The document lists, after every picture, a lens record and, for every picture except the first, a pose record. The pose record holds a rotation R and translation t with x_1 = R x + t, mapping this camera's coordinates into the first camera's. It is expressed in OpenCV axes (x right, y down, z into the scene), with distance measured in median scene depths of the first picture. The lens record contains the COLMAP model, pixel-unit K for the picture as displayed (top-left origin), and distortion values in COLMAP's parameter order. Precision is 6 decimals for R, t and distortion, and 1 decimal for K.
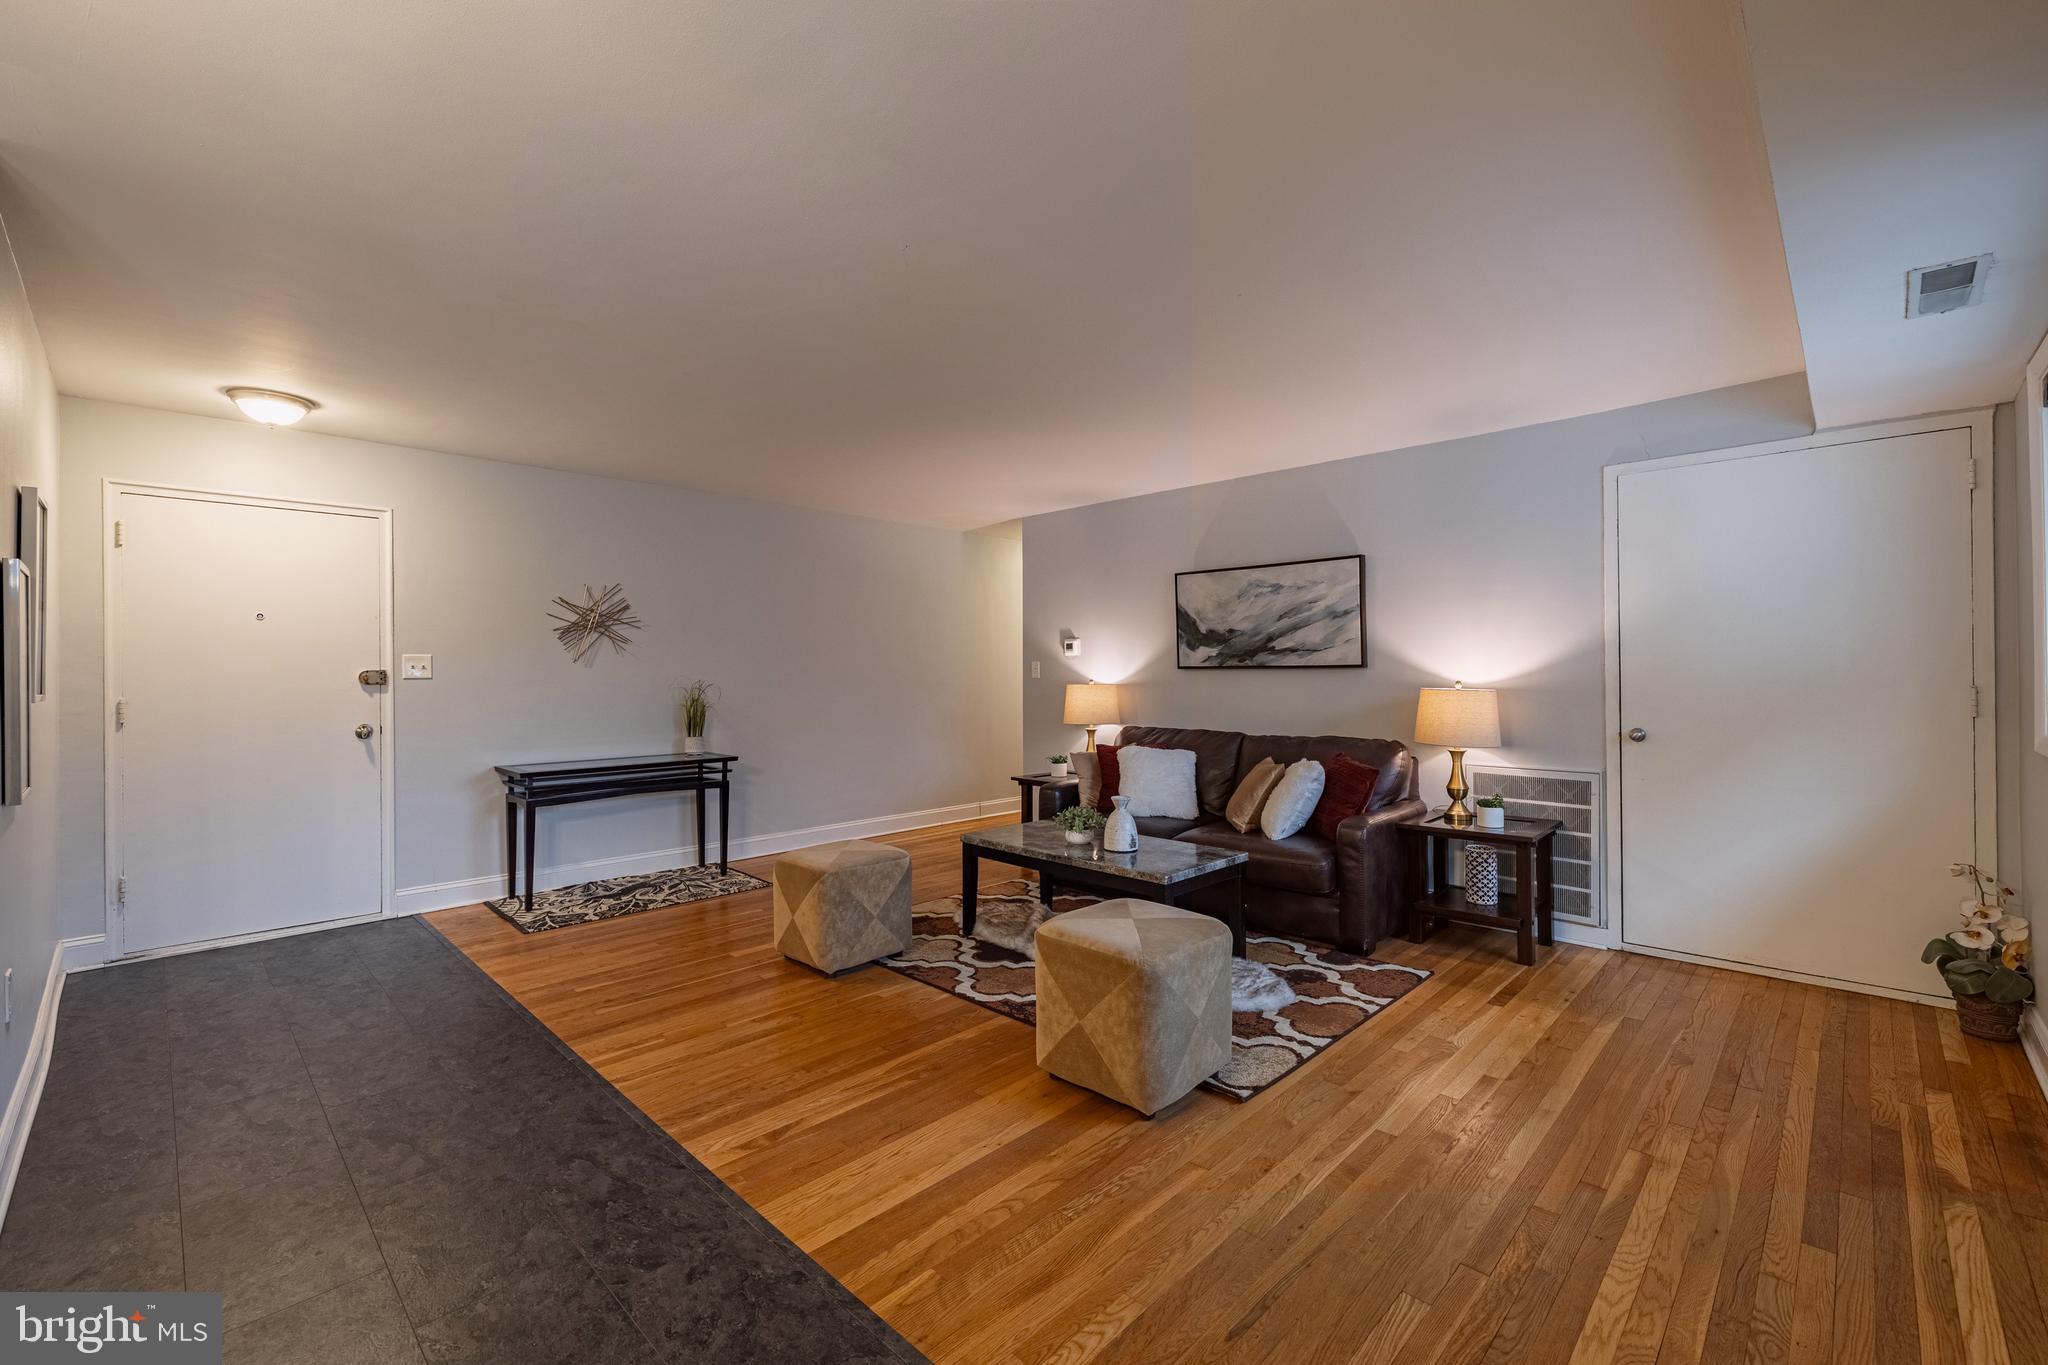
lens RADIAL K [[856.0, 0, 1022.6], [0, 856.0, 667.5], [0, 0, 1]] dist [0.000981, 0.000012]
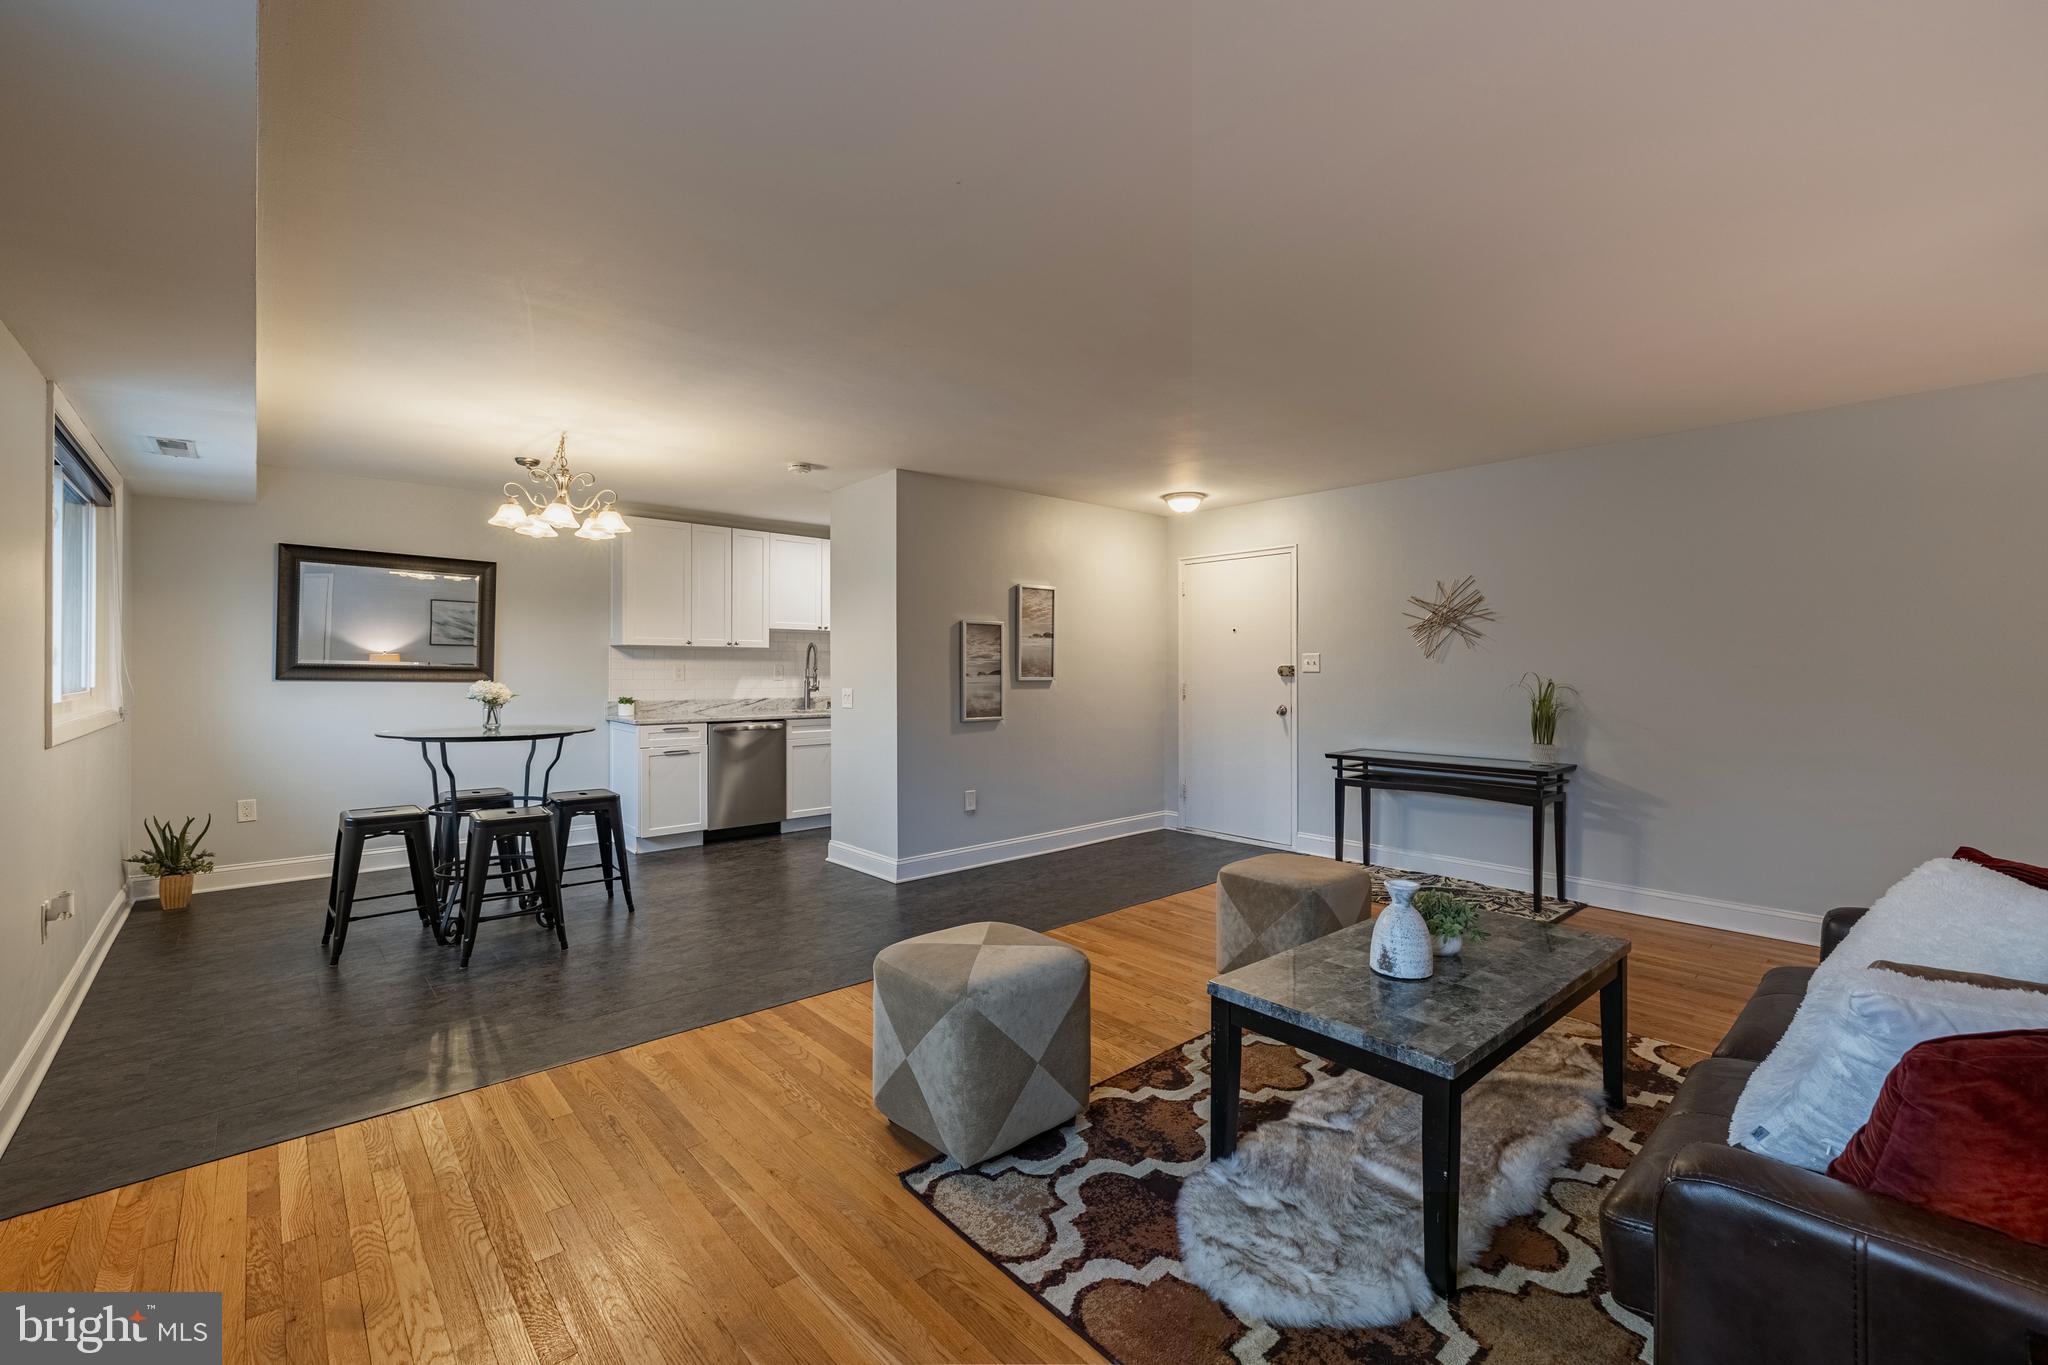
lens RADIAL K [[856.0, 0, 1024.0], [0, 856.0, 670.2], [0, 0, 1]] dist [0.000981, 0.000012]
pose [[-0.065654, 0.006882, -0.997819, 0.622228], [0.003848, 0.999971, 0.006644, 0.000004], [0.997835, -0.003403, -0.065679, 0.675153]]
